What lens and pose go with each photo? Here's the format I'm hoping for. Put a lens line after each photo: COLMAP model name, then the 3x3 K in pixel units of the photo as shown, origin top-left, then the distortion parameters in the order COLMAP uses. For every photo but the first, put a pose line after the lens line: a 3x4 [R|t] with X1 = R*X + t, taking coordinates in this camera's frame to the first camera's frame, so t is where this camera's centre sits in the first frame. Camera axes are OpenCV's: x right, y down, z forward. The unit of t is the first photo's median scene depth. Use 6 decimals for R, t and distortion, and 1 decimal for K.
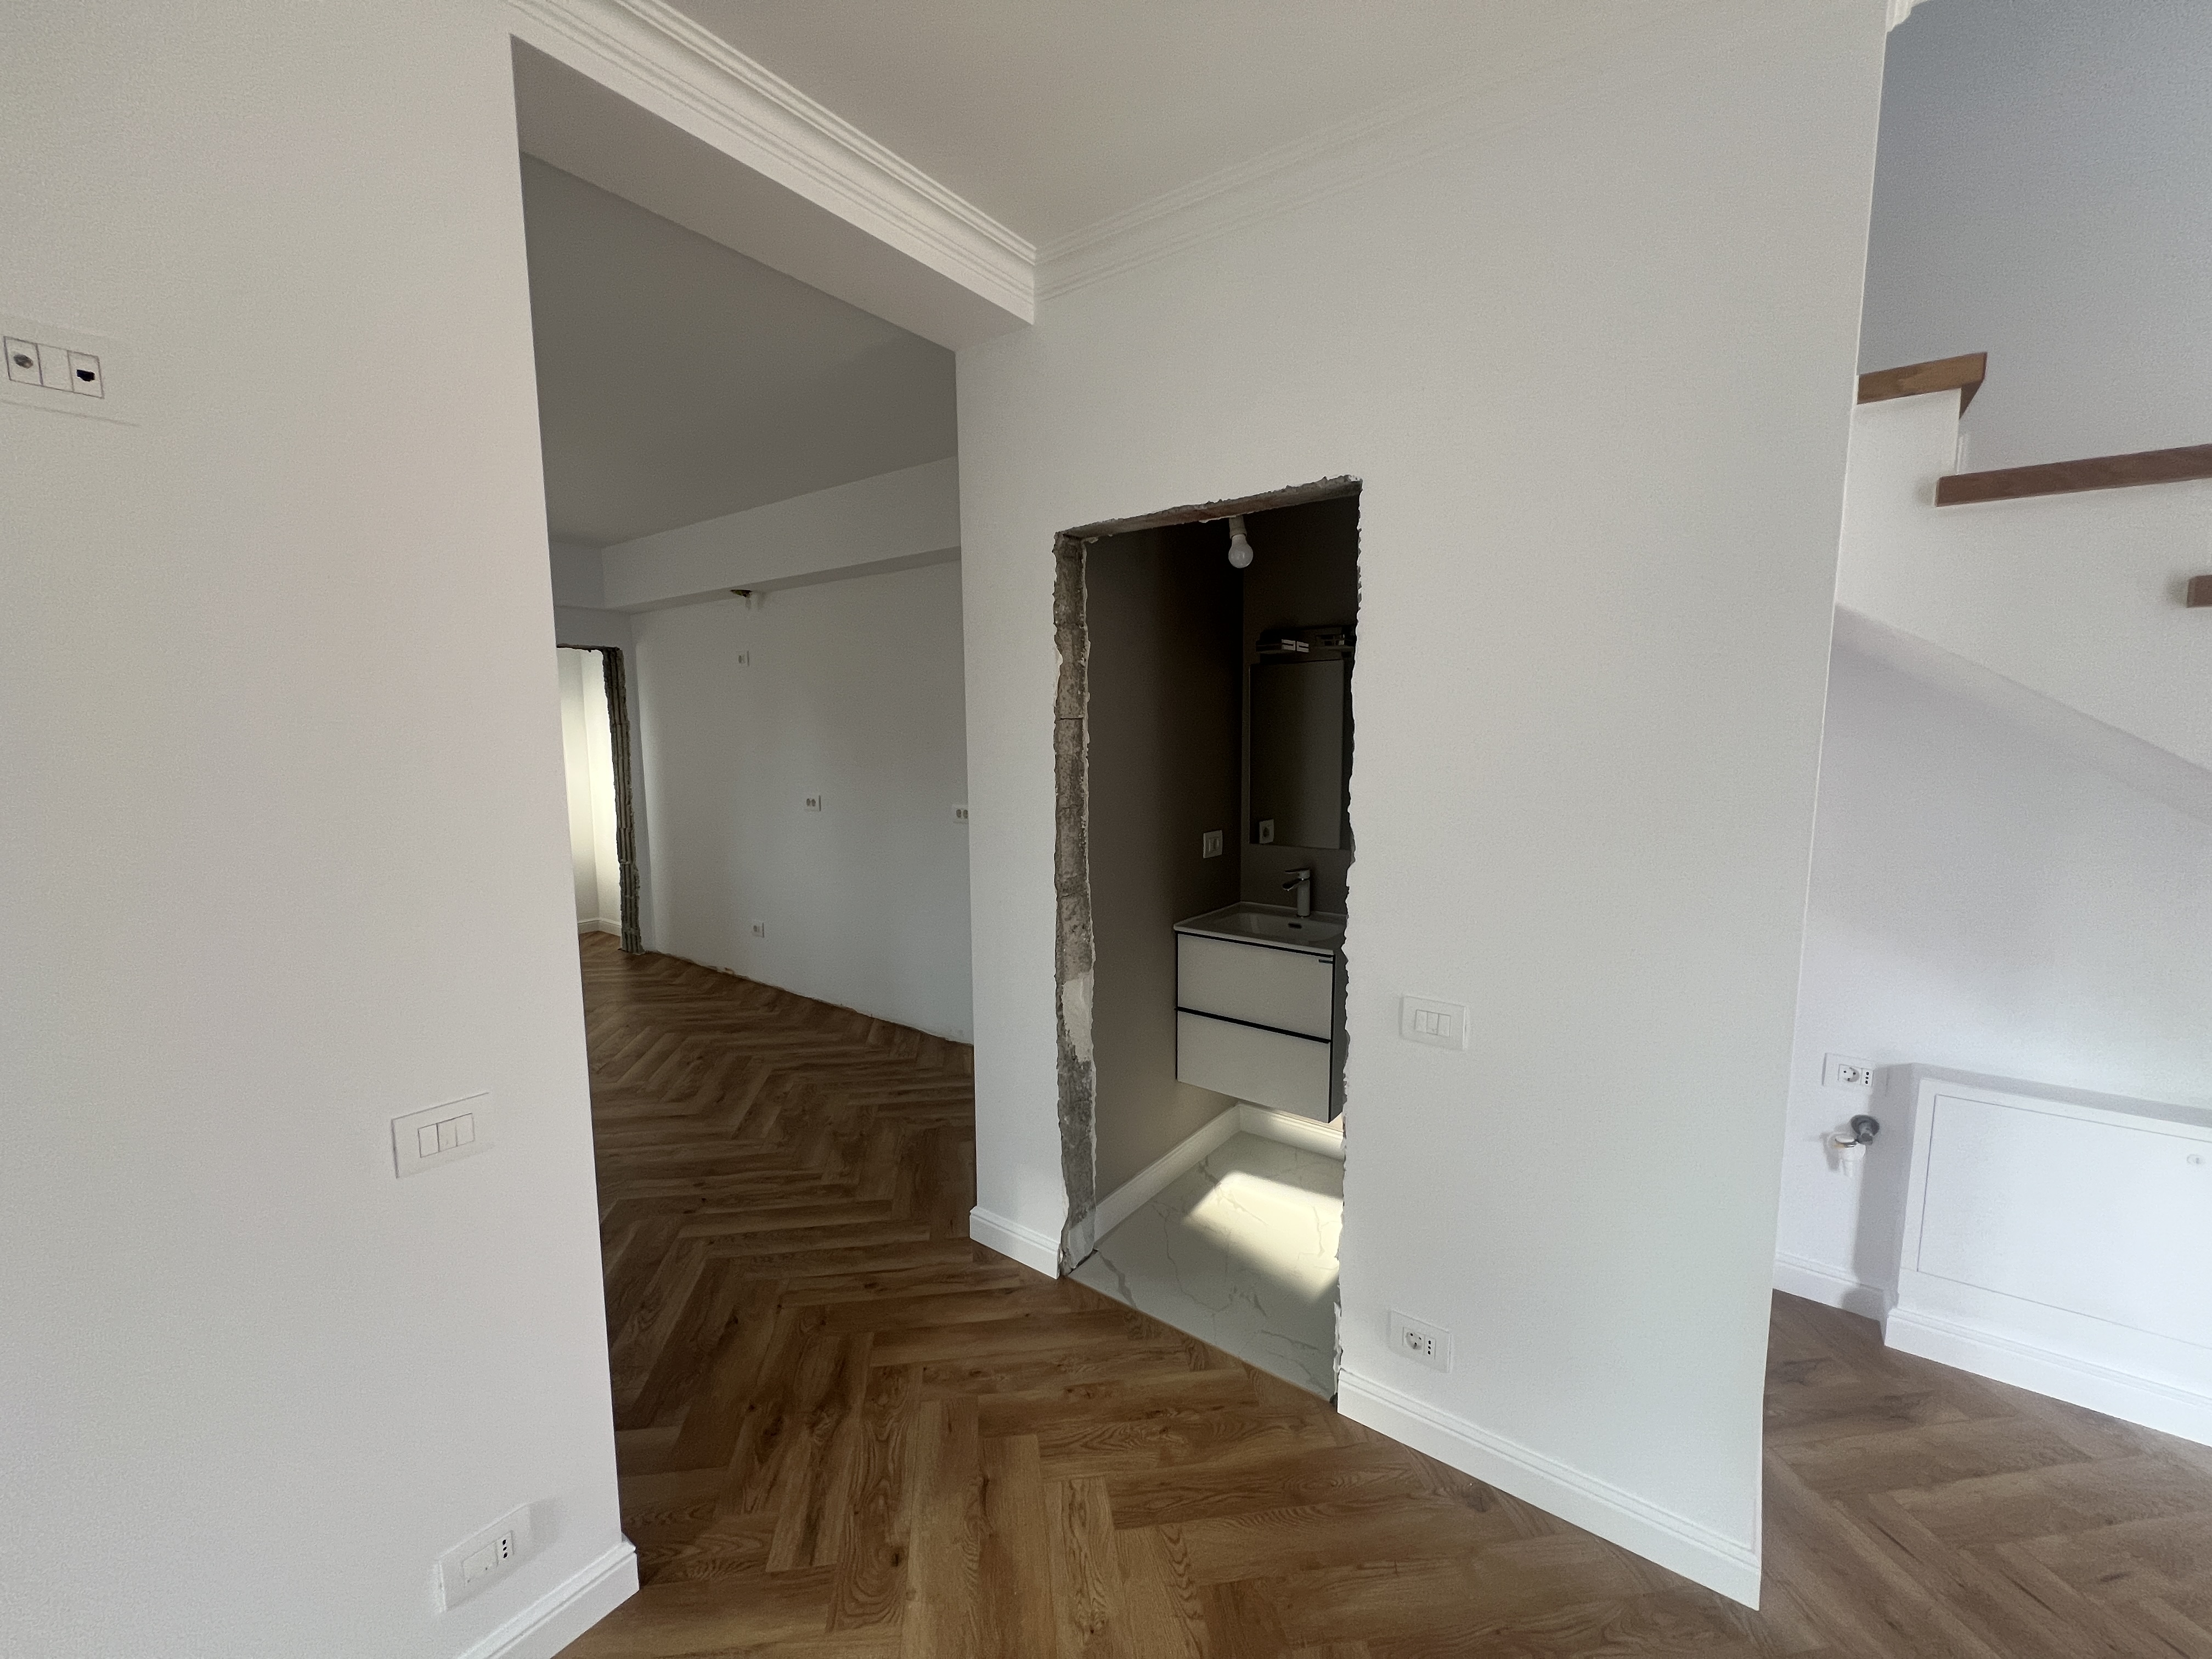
lens RADIAL K [[880.1, 0, 1102.1], [0, 880.1, 826.2], [0, 0, 1]] dist [-0.001934, -0.000247]
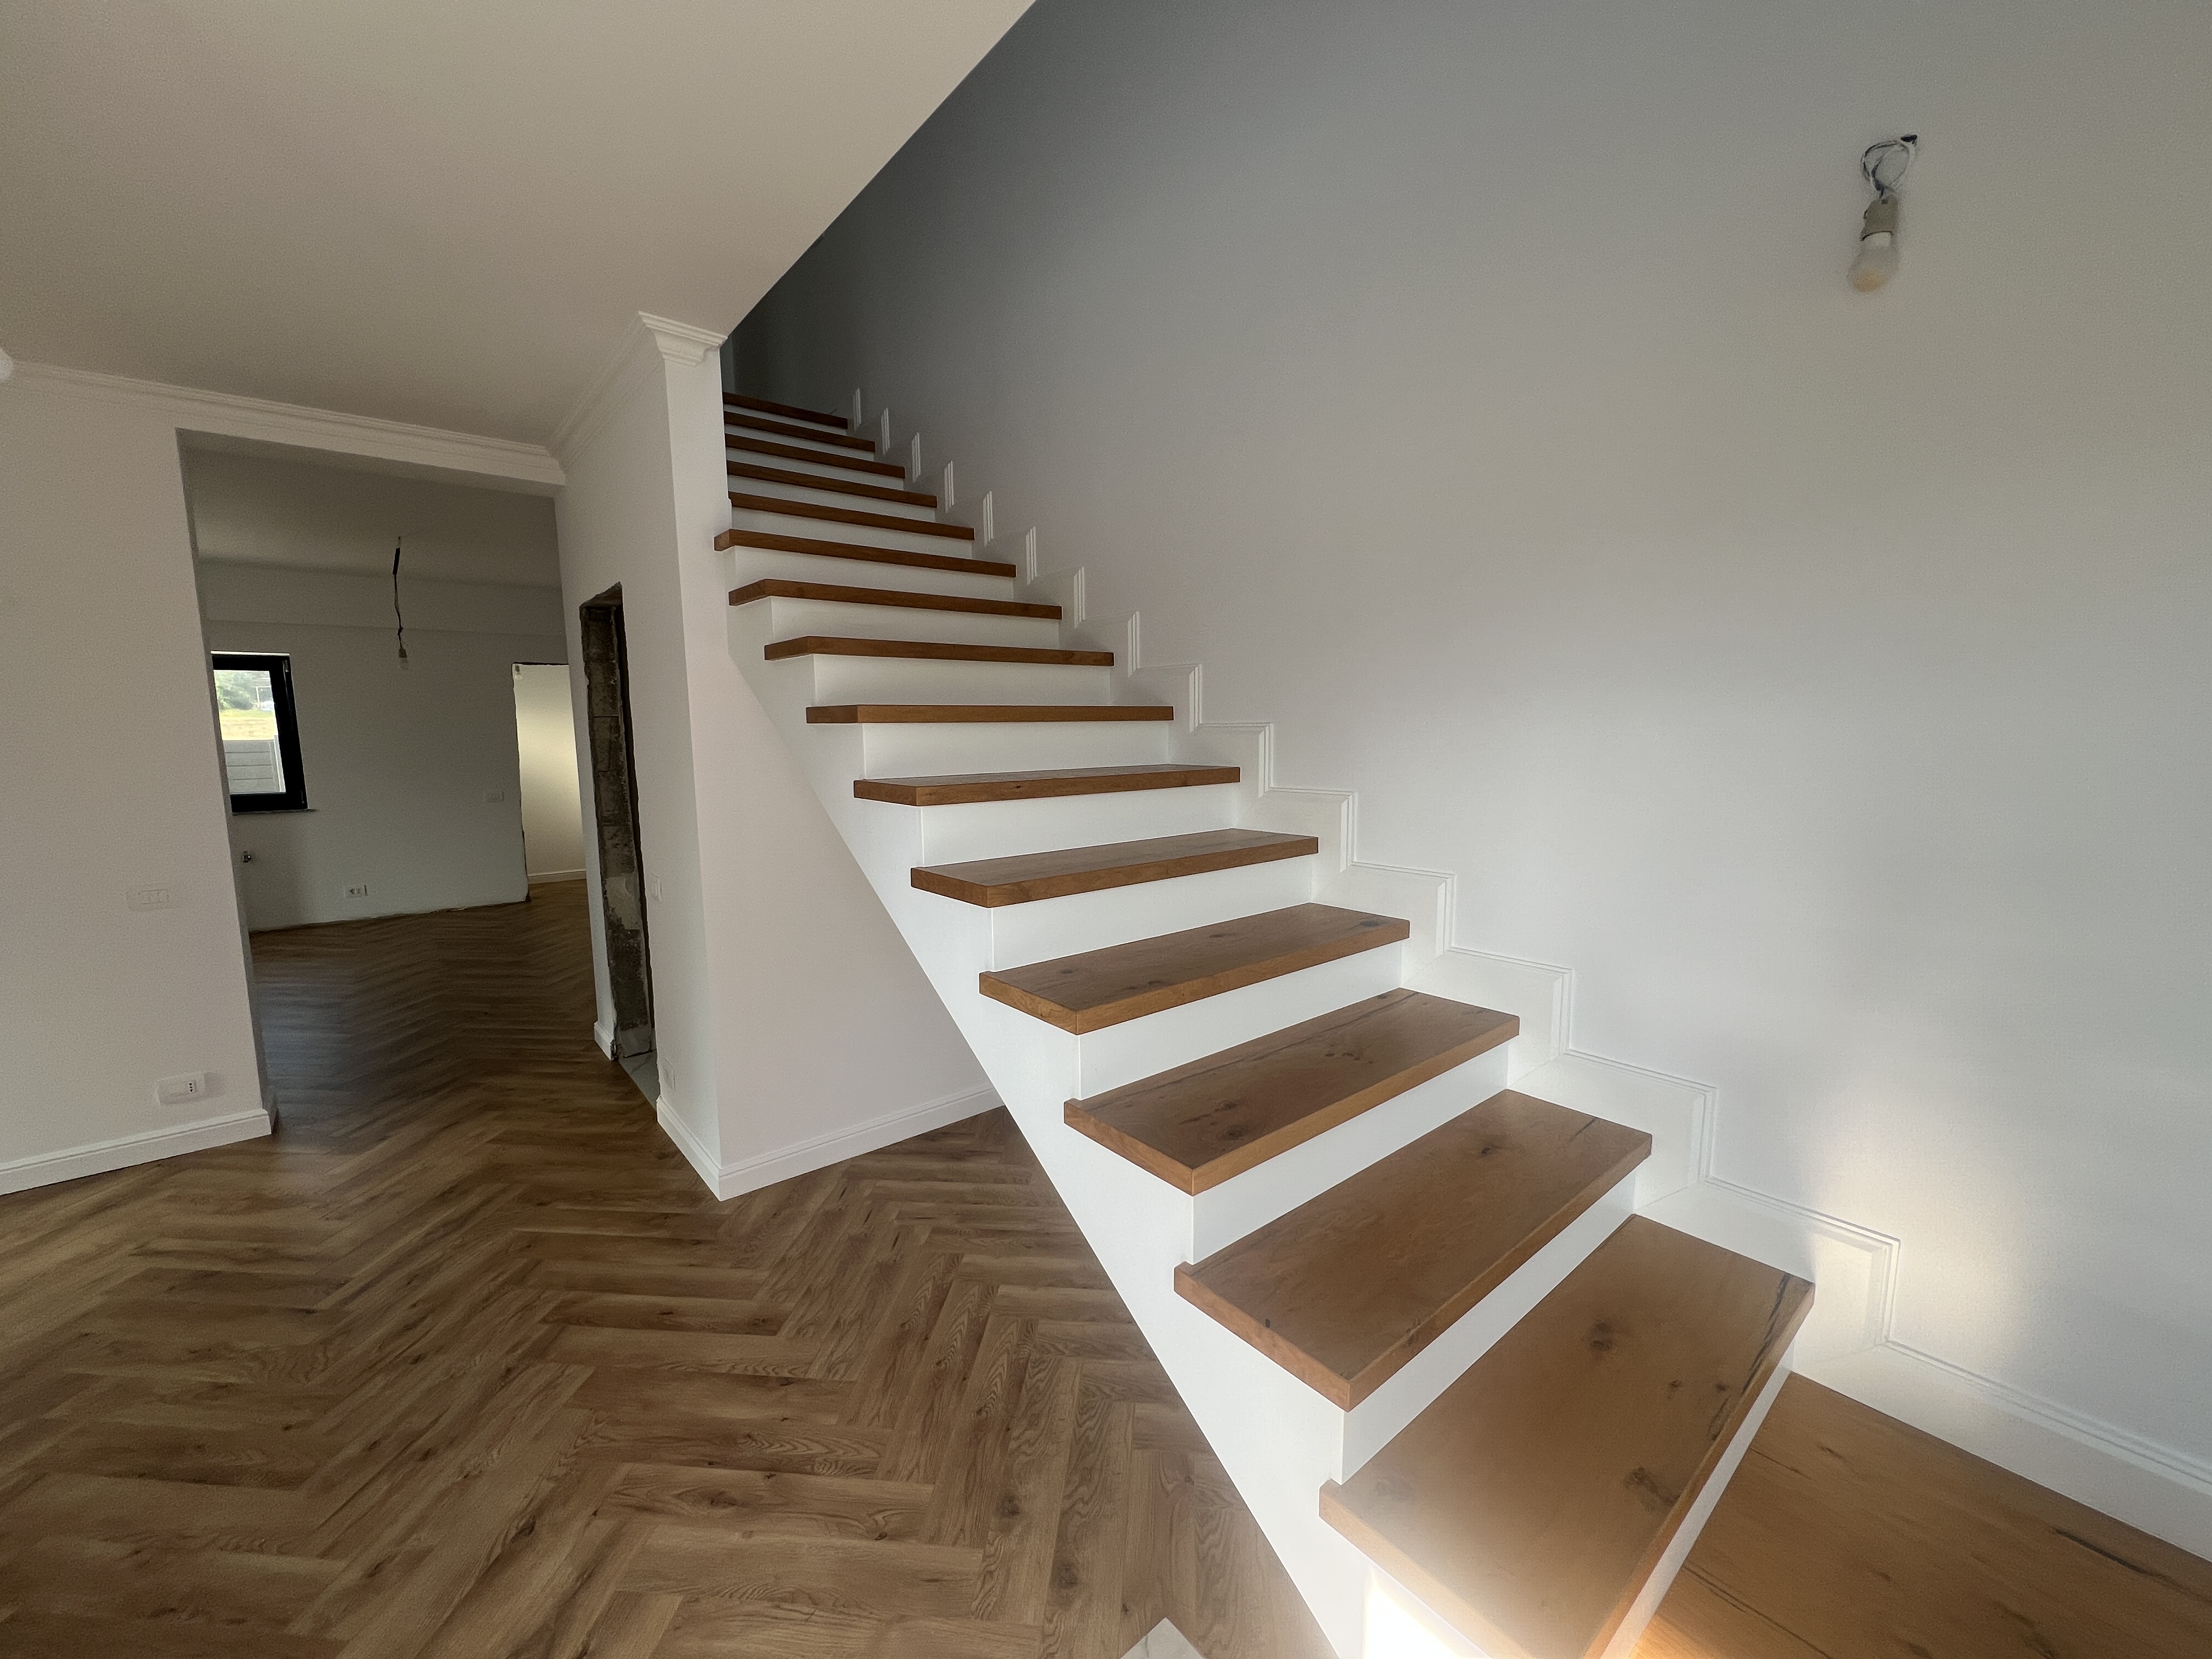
lens RADIAL K [[880.1, 0, 1111.8], [0, 880.1, 833.2], [0, 0, 1]] dist [-0.001934, -0.000247]
pose [[0.974854, 0.027766, -0.221108, 1.341325], [-0.024587, 0.999551, 0.017118, 0.047233], [0.221484, -0.011251, 0.975099, -0.424318]]
